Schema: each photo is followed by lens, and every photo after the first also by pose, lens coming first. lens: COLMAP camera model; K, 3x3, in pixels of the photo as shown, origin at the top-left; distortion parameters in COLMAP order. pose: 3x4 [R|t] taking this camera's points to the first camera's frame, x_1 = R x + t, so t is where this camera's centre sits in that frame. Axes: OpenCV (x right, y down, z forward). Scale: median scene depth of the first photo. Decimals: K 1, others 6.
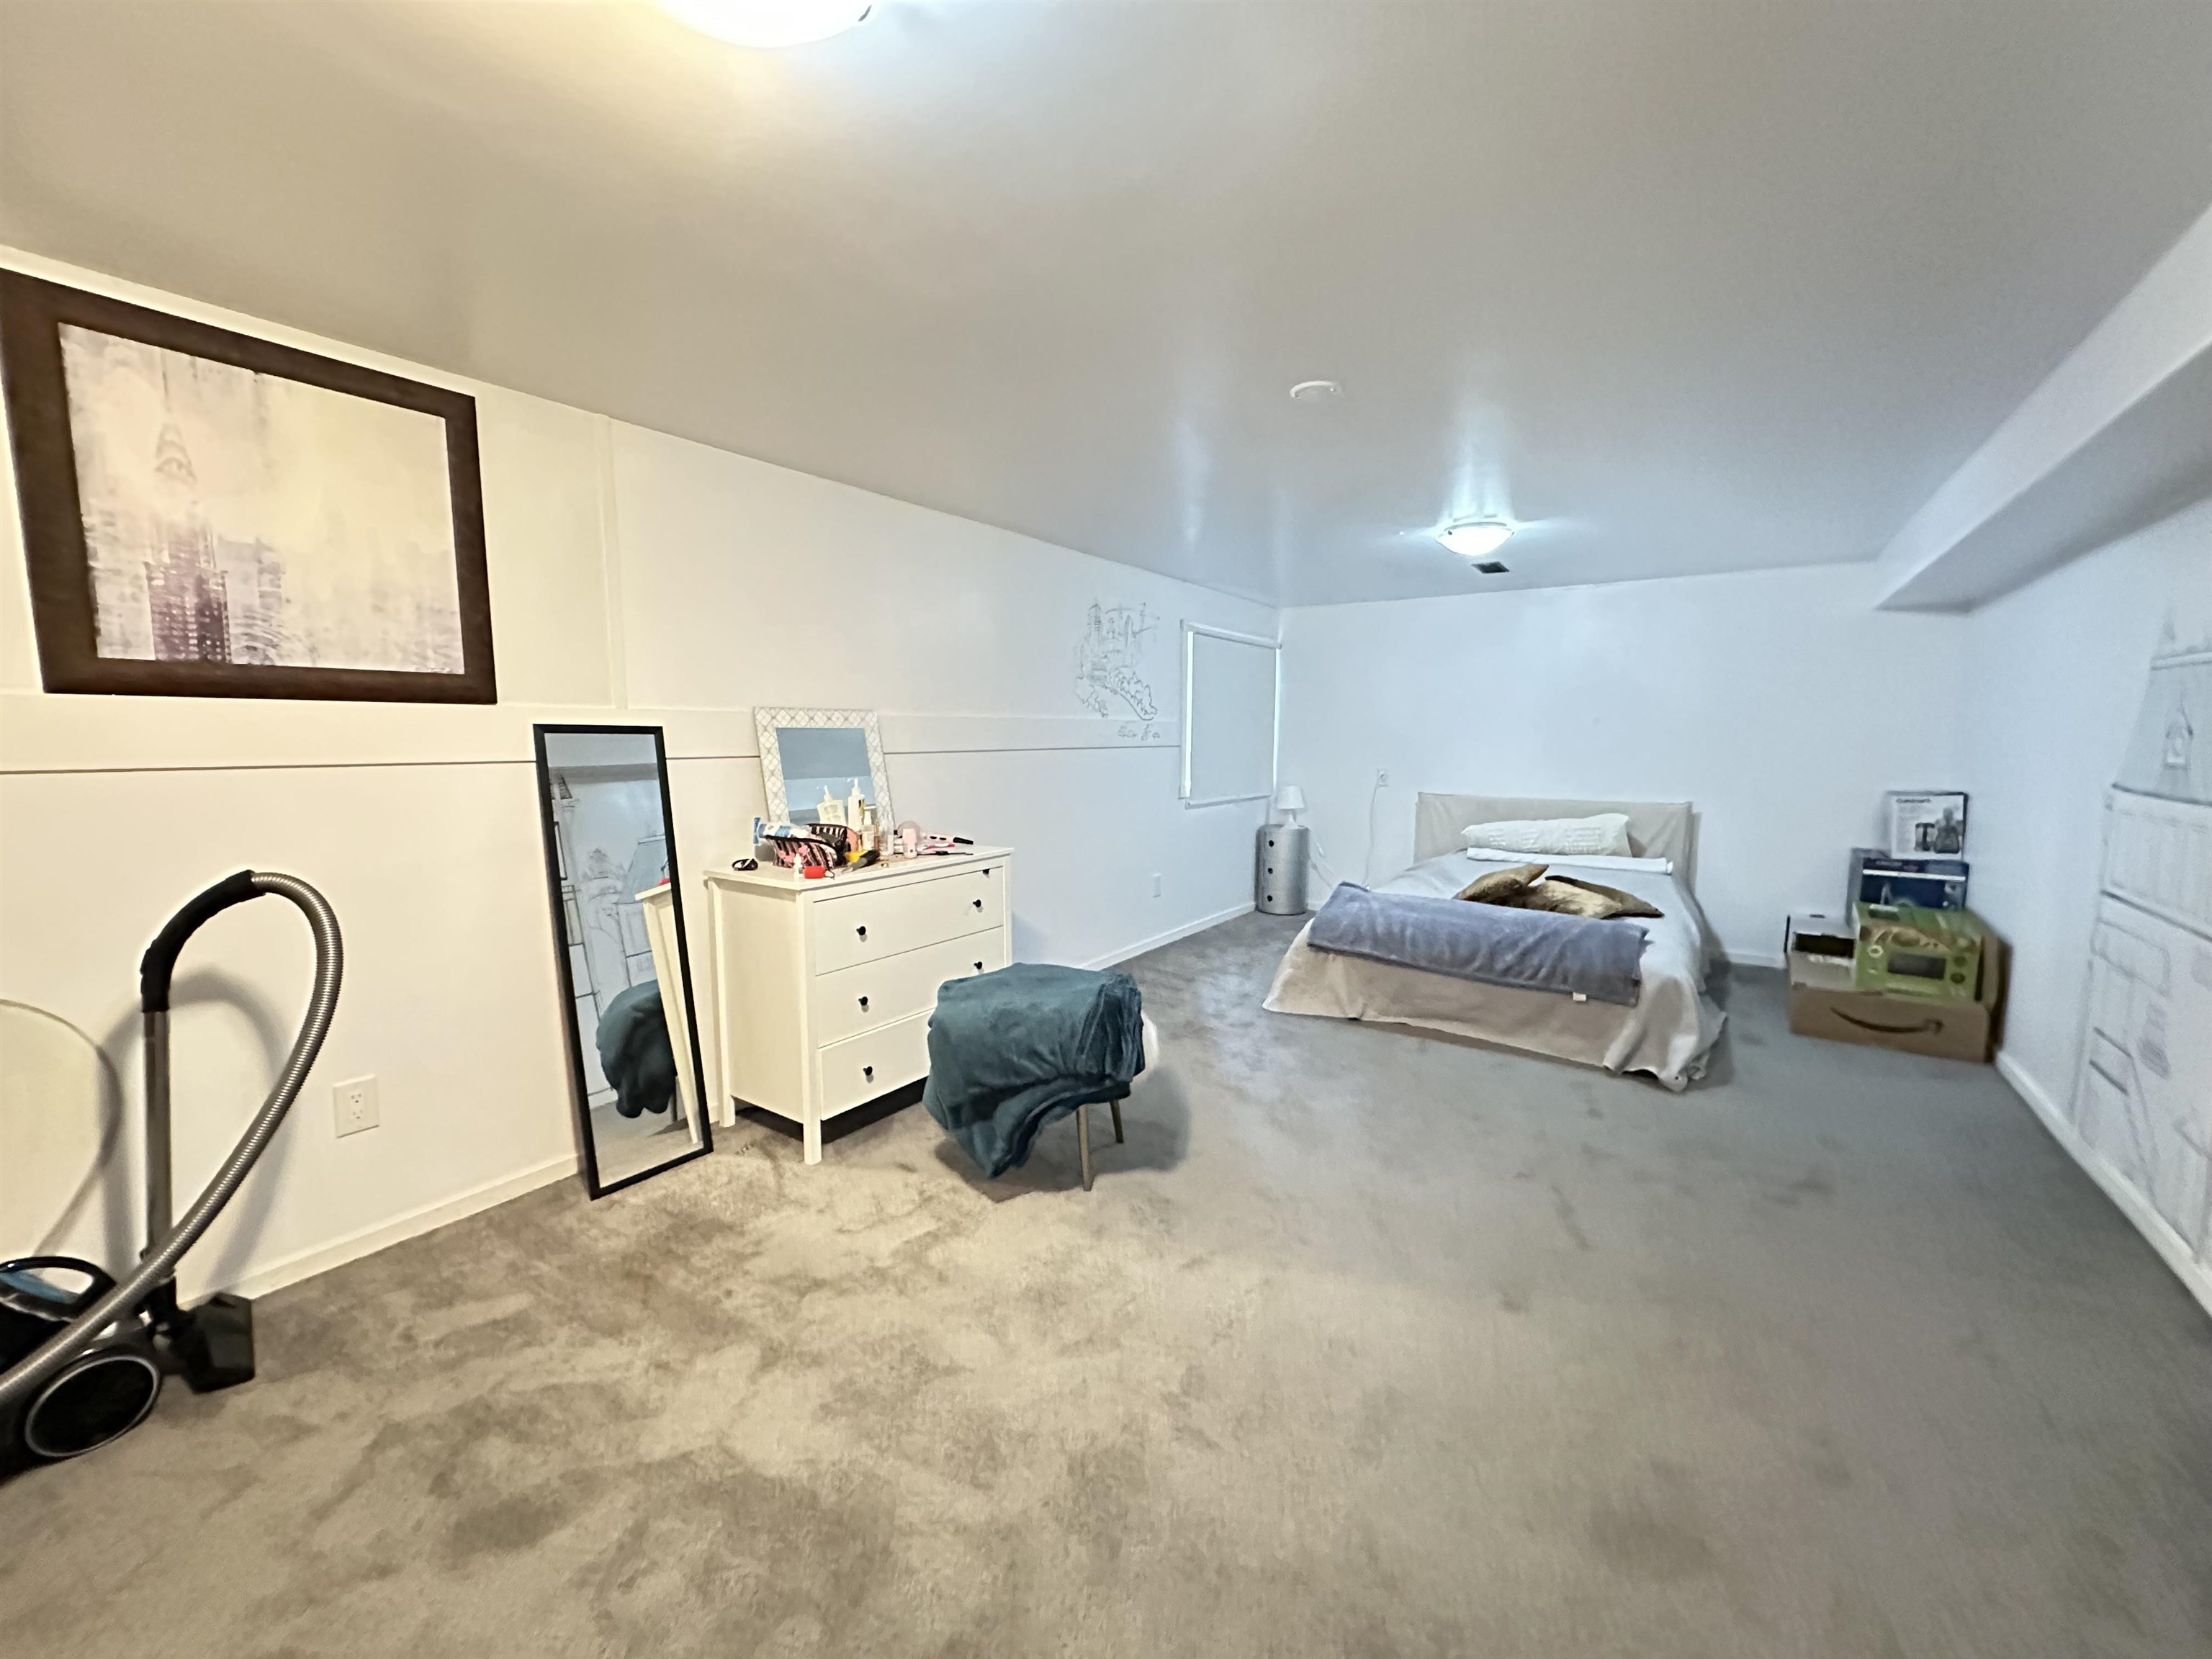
lens RADIAL K [[881.0, 0, 1100.2], [0, 881.0, 830.9], [0, 0, 1]] dist [-0.005704, 0.000735]
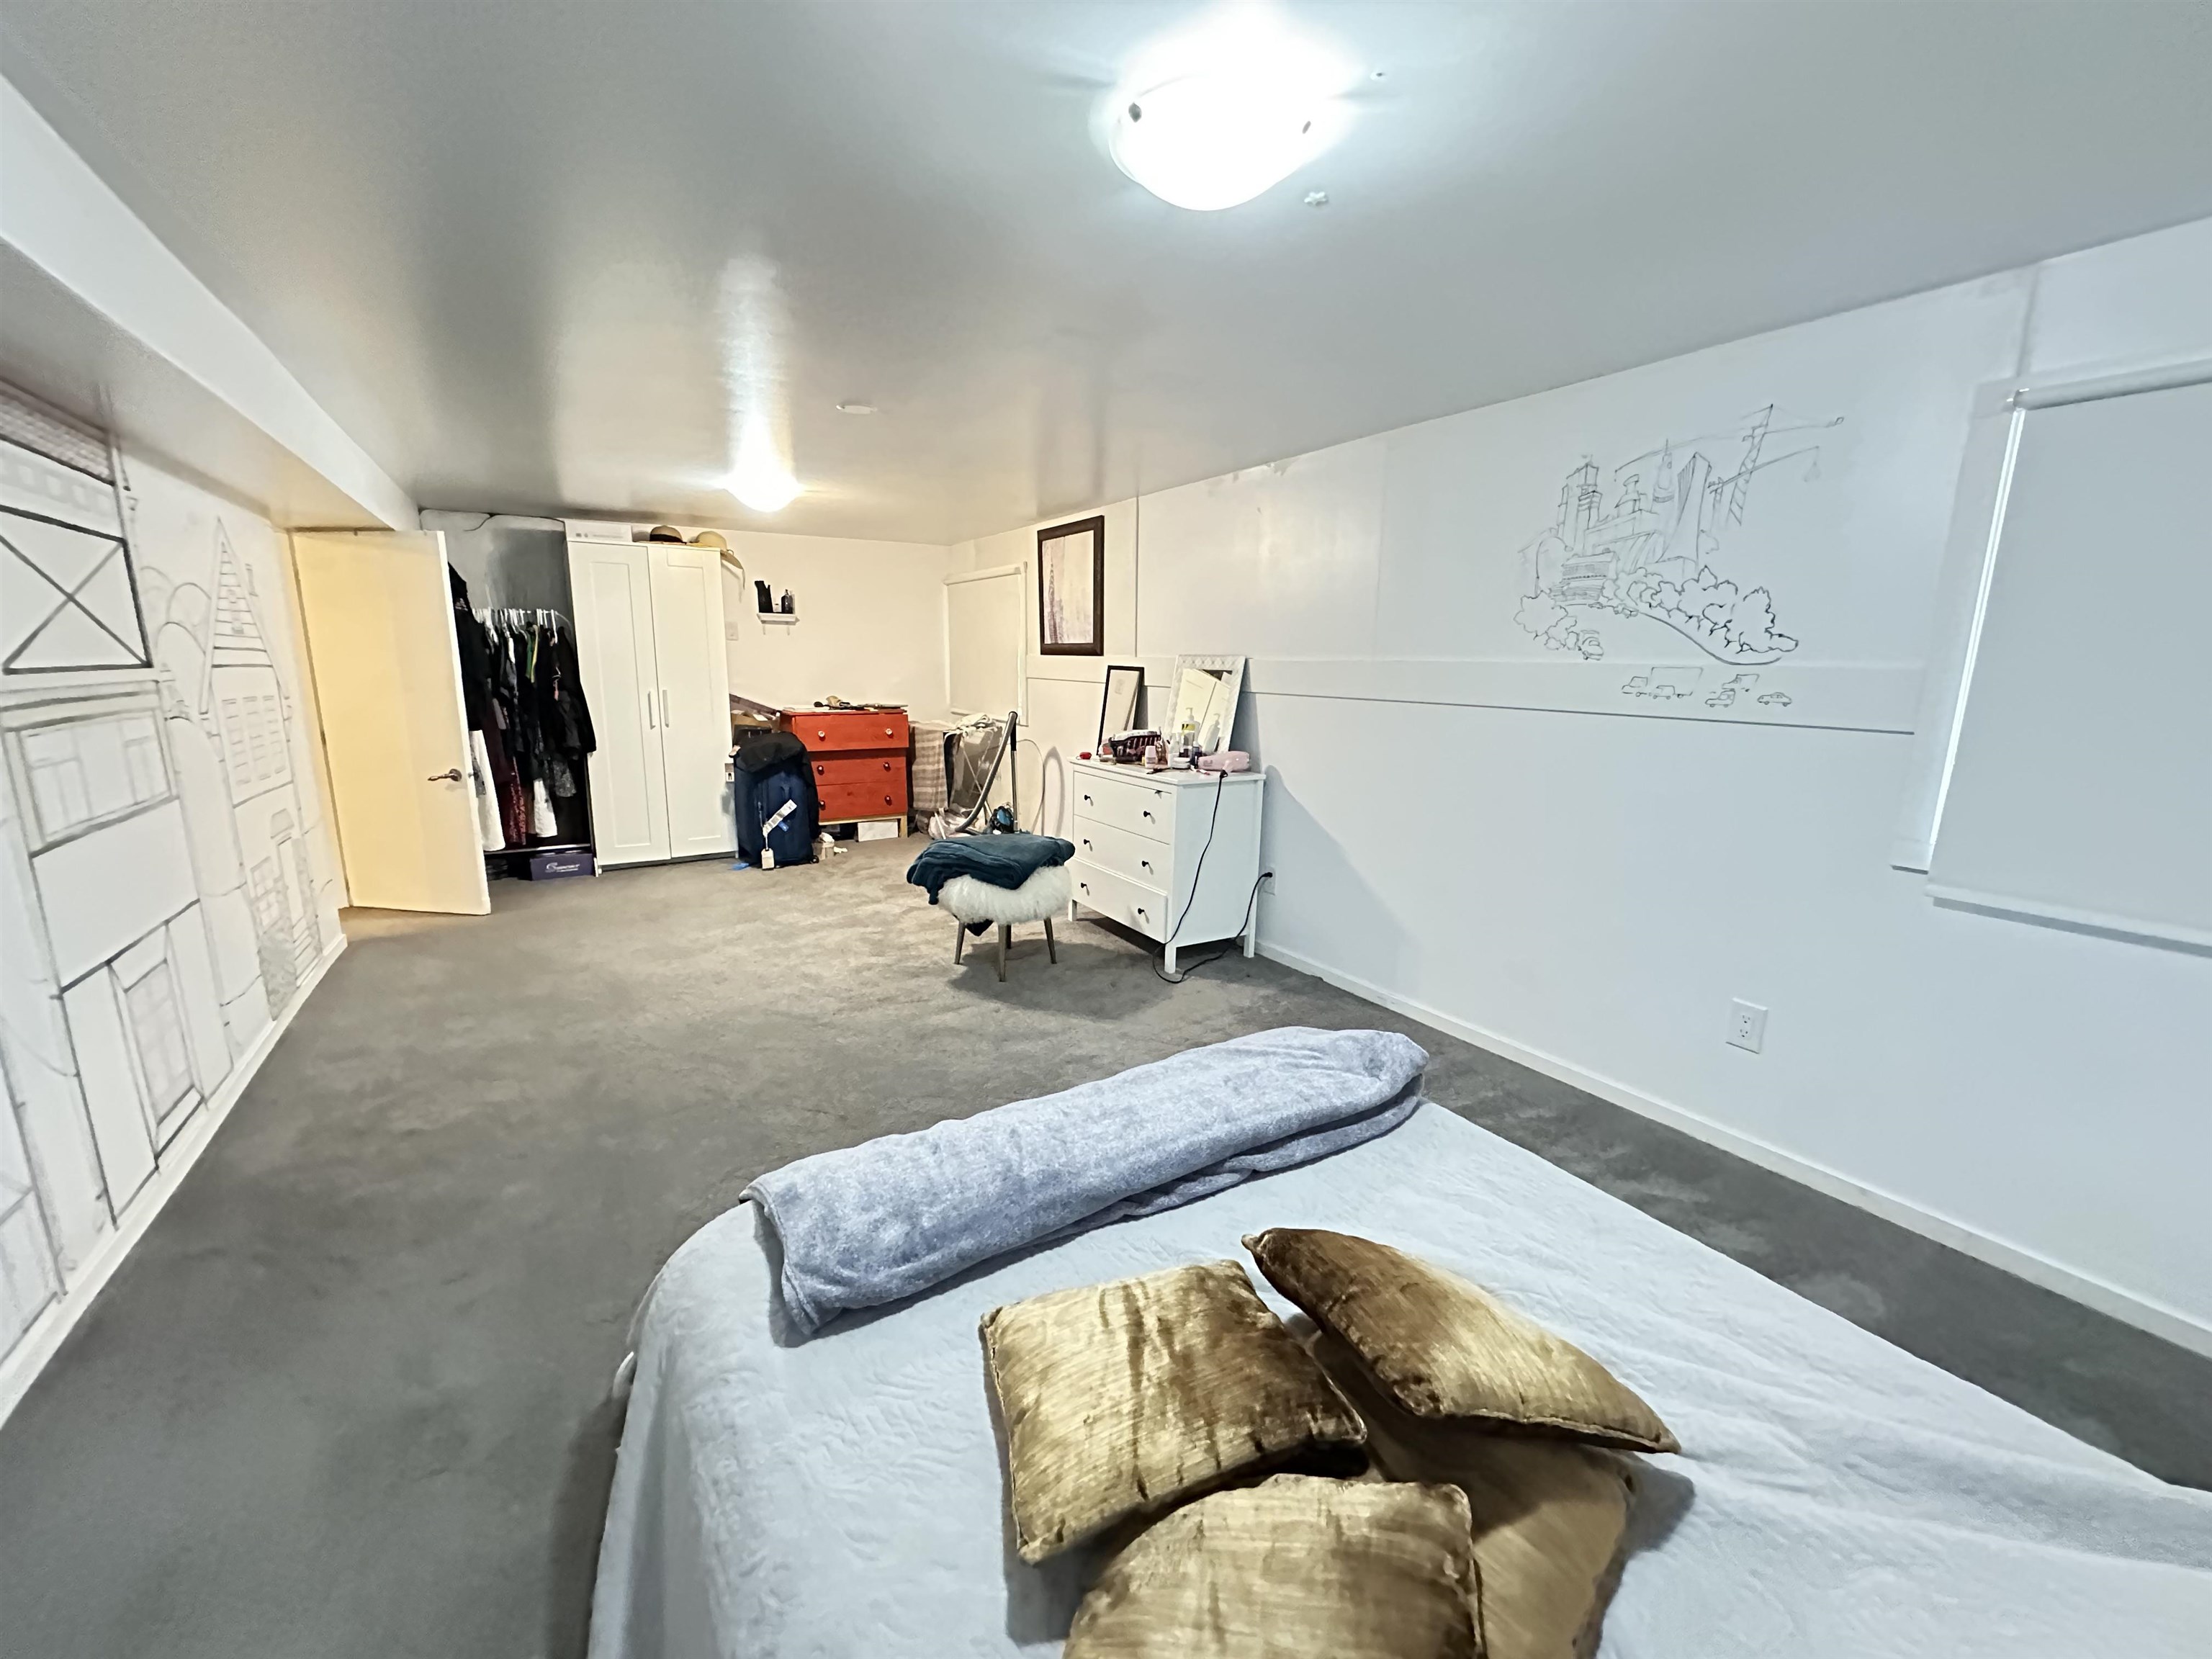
lens RADIAL K [[881.0, 0, 1101.2], [0, 881.0, 832.9], [0, 0, 1]] dist [-0.005704, 0.000735]
pose [[-0.408513, 0.165612, -0.897602, 0.685532], [-0.121320, 0.964824, 0.233229, -0.117785], [0.904654, 0.204174, -0.374051, 0.971340]]
